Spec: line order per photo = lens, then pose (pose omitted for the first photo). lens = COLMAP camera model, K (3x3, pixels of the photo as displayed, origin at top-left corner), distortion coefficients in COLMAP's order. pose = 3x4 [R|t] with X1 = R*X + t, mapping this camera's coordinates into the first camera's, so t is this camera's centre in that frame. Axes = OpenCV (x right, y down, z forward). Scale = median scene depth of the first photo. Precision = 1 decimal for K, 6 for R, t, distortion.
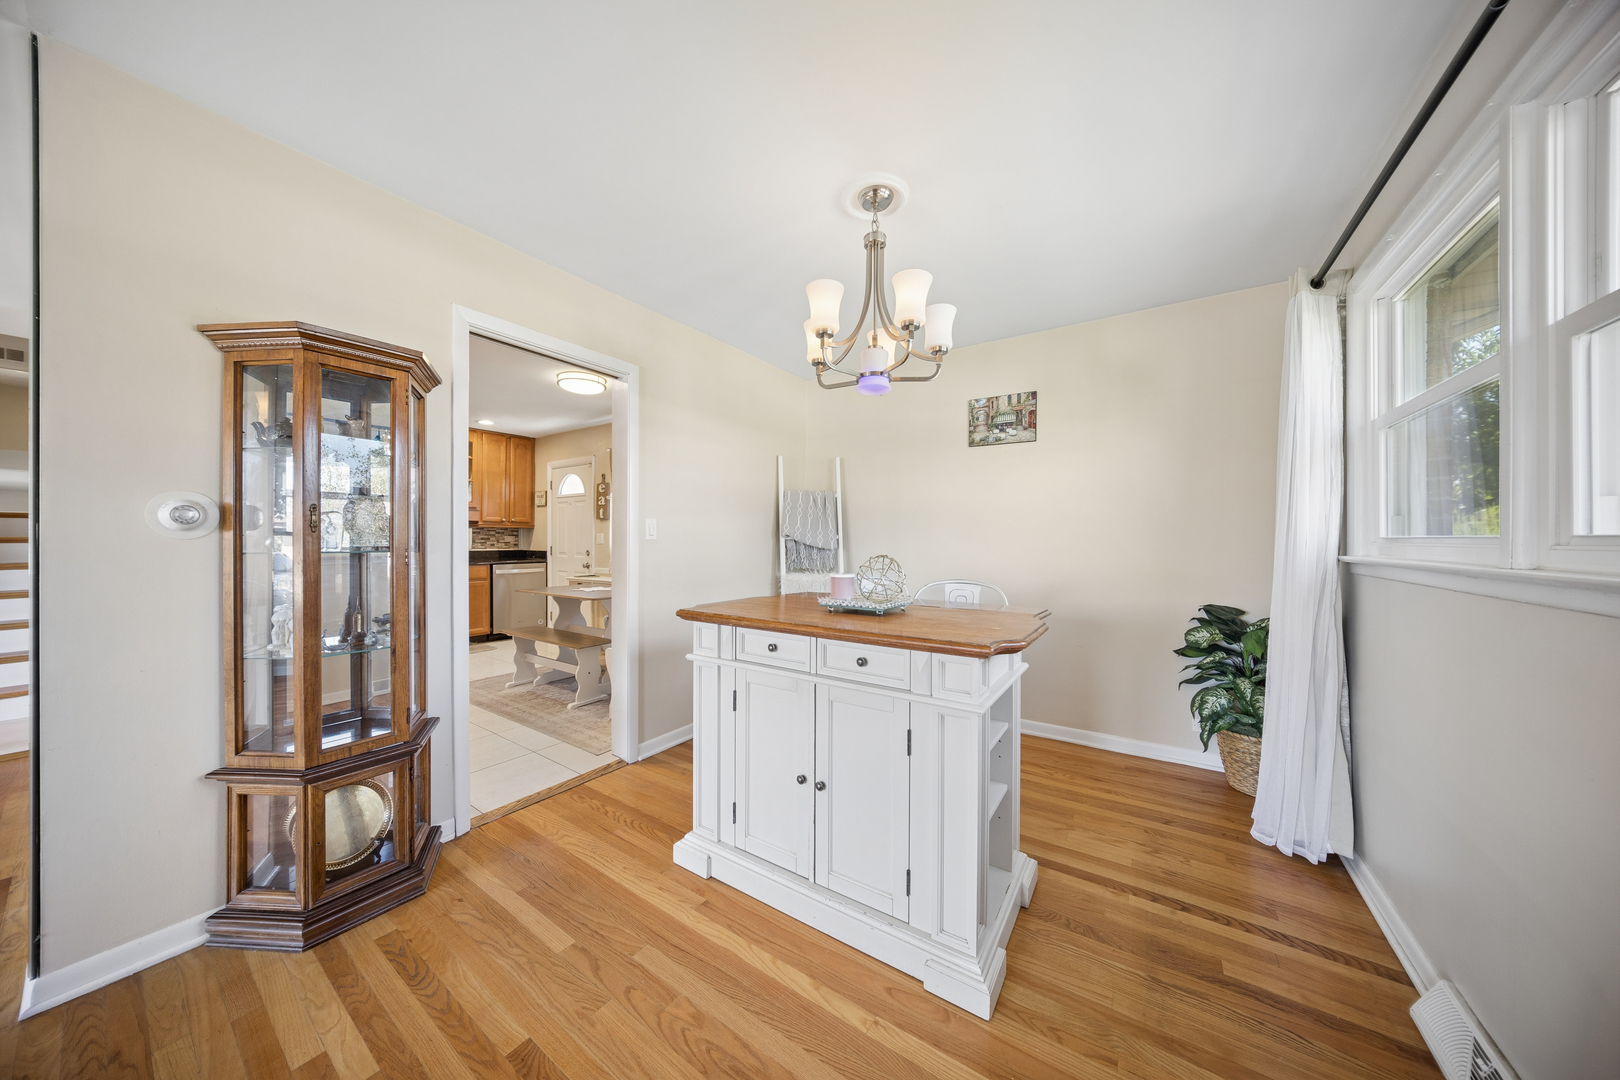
lens RADIAL K [[510.9, 0, 810.0], [0, 510.9, 540.0], [0, 0, 1]] dist [-0.013897, -0.000024]
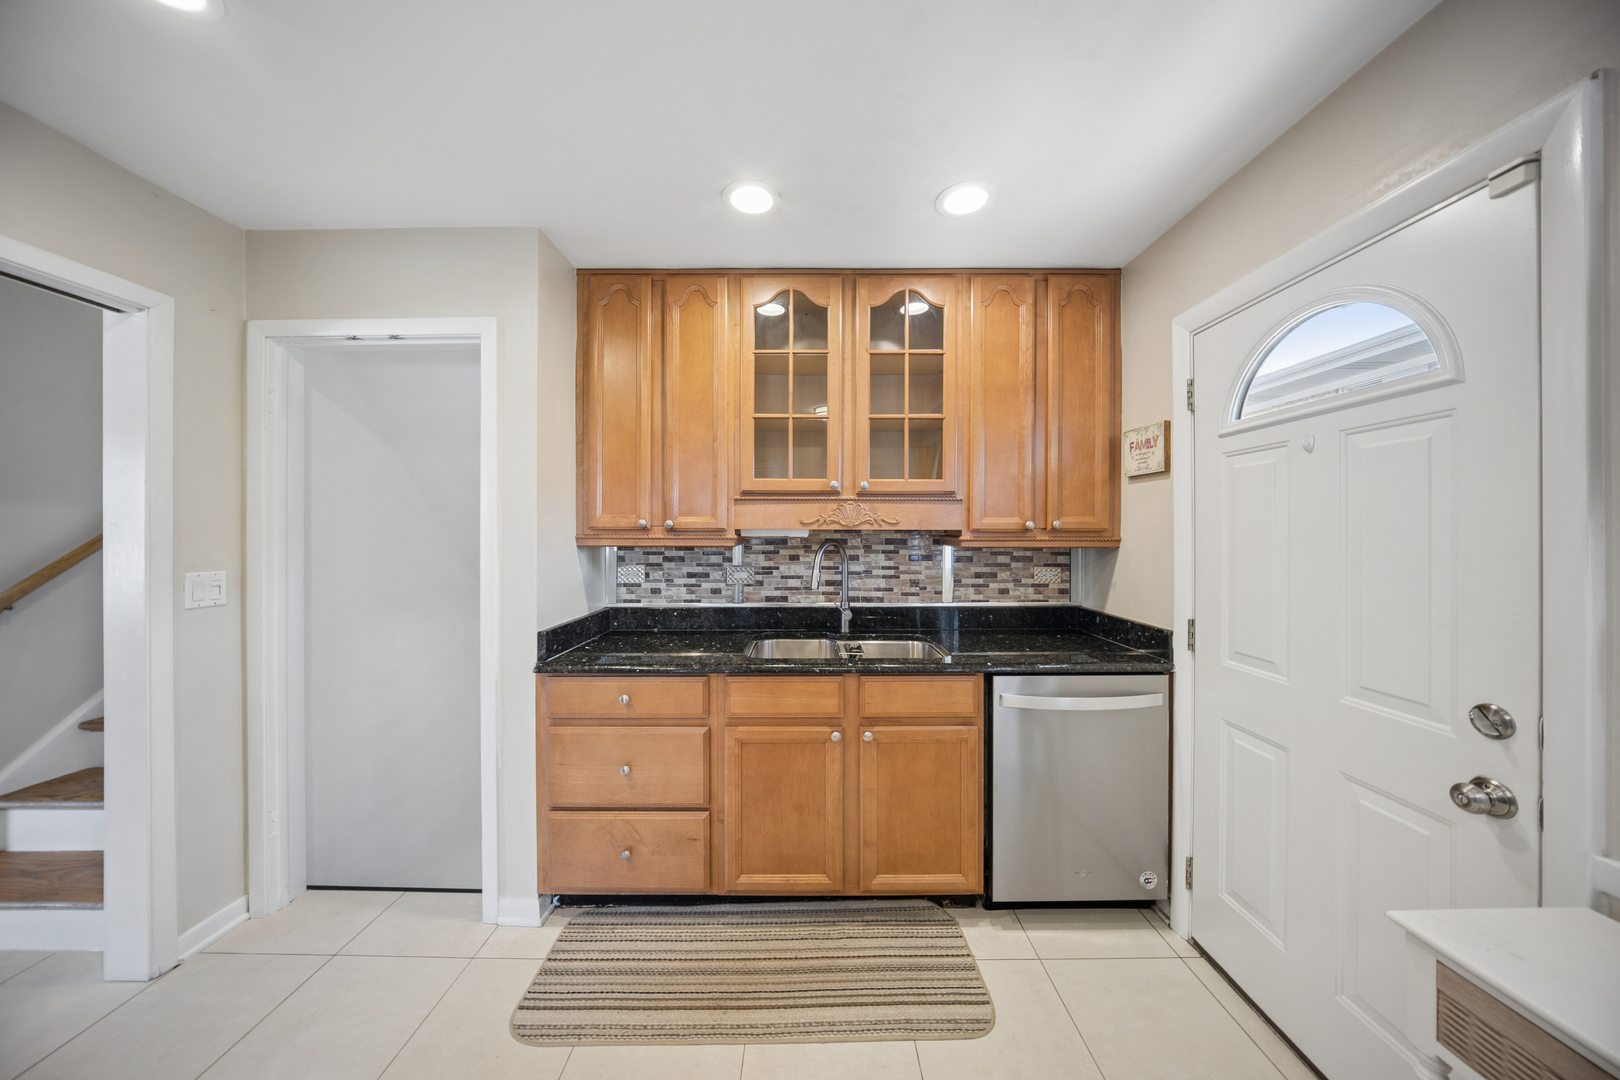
lens RADIAL K [[517.0, 0, 804.6], [0, 517.0, 535.6], [0, 0, 1]] dist [-0.019518, 0.002335]
pose [[0.556623, -0.002391, -0.830762, -0.389981], [0.002992, 0.999995, -0.000873, -0.031954], [0.830760, -0.002000, 0.556627, 0.665363]]
